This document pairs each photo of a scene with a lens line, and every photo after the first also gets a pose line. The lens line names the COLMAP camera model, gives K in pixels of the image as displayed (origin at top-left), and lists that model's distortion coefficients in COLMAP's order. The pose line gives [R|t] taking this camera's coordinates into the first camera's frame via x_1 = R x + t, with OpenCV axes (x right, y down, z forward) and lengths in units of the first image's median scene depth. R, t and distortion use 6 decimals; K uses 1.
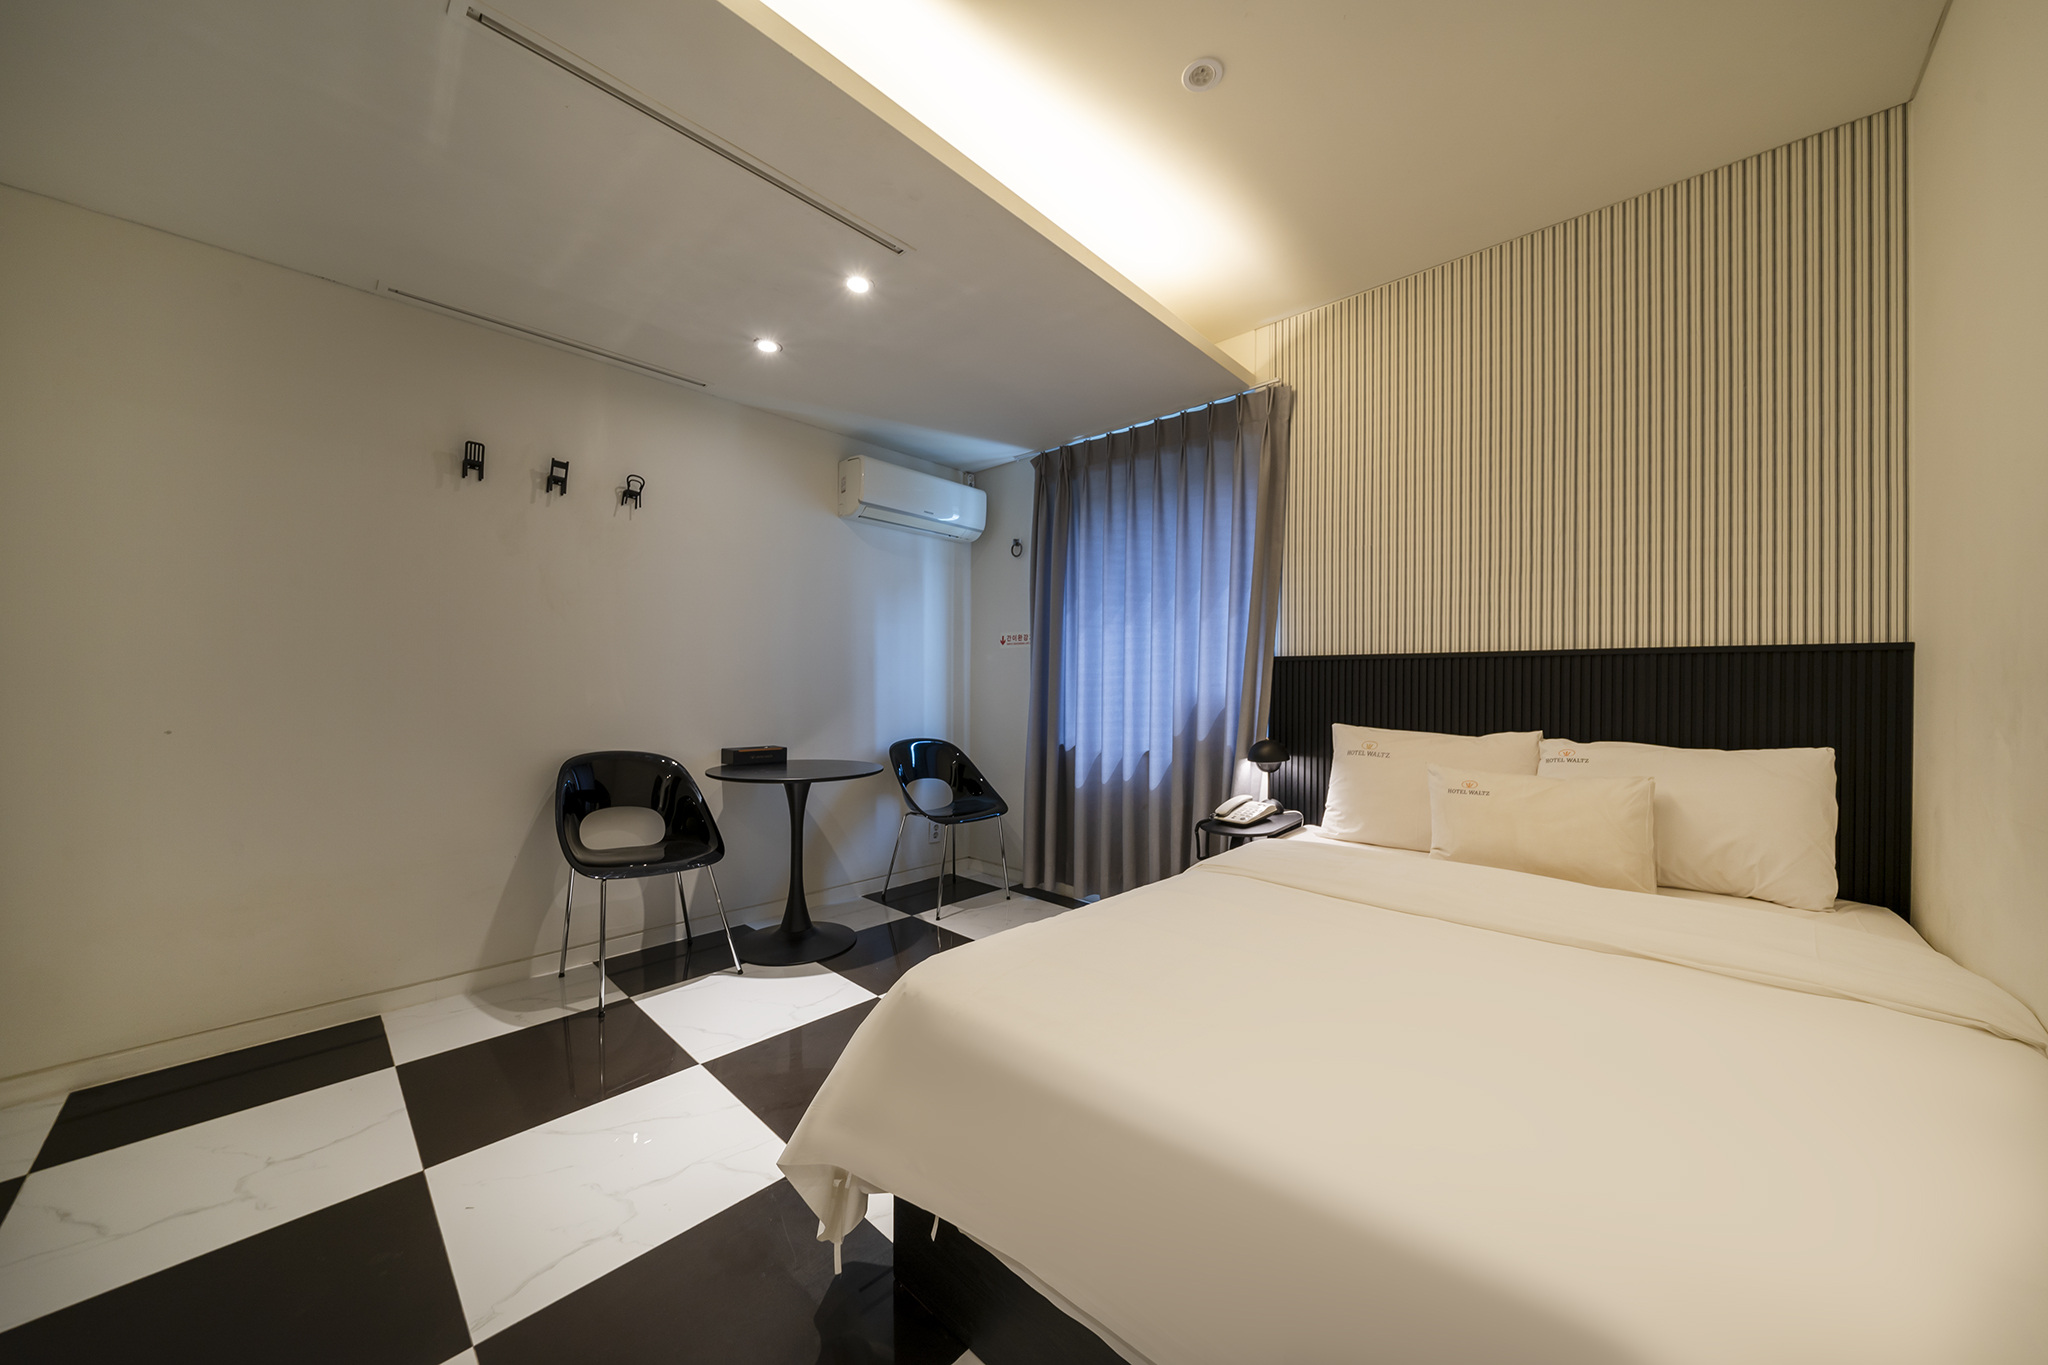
lens RADIAL K [[699.7, 0, 1015.6], [0, 699.7, 682.3], [0, 0, 1]] dist [-0.000019, 0.000012]
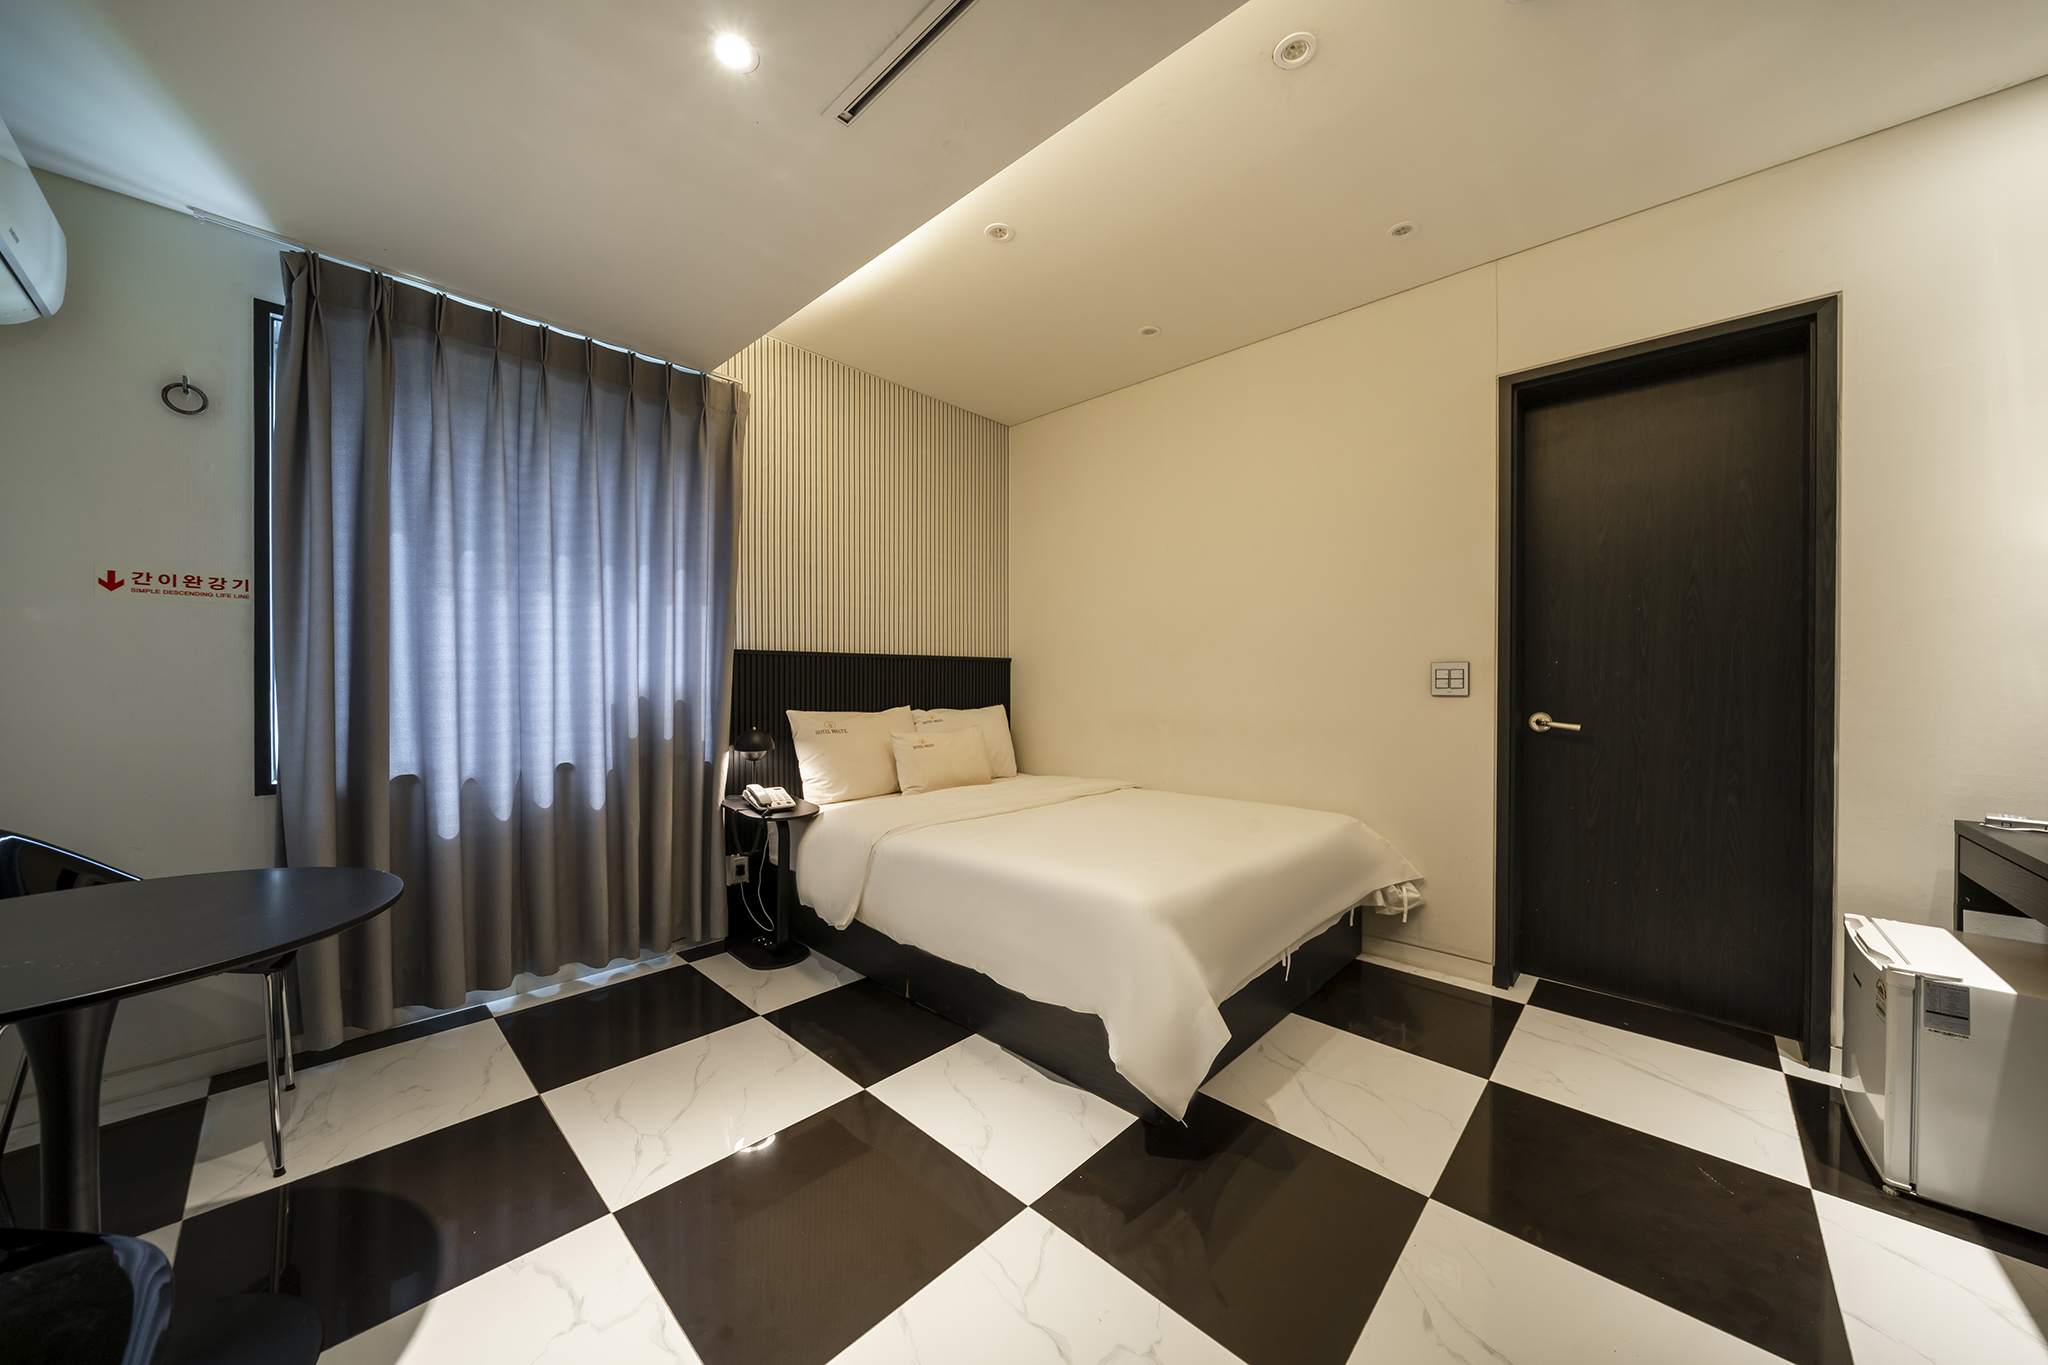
lens RADIAL K [[699.7, 0, 1015.6], [0, 699.7, 682.3], [0, 0, 1]] dist [-0.000019, 0.000012]
pose [[0.008131, -0.012893, 0.999884, -0.662366], [-0.005284, 0.999902, 0.012936, -0.003749], [-0.999953, -0.005388, 0.008063, 0.575782]]
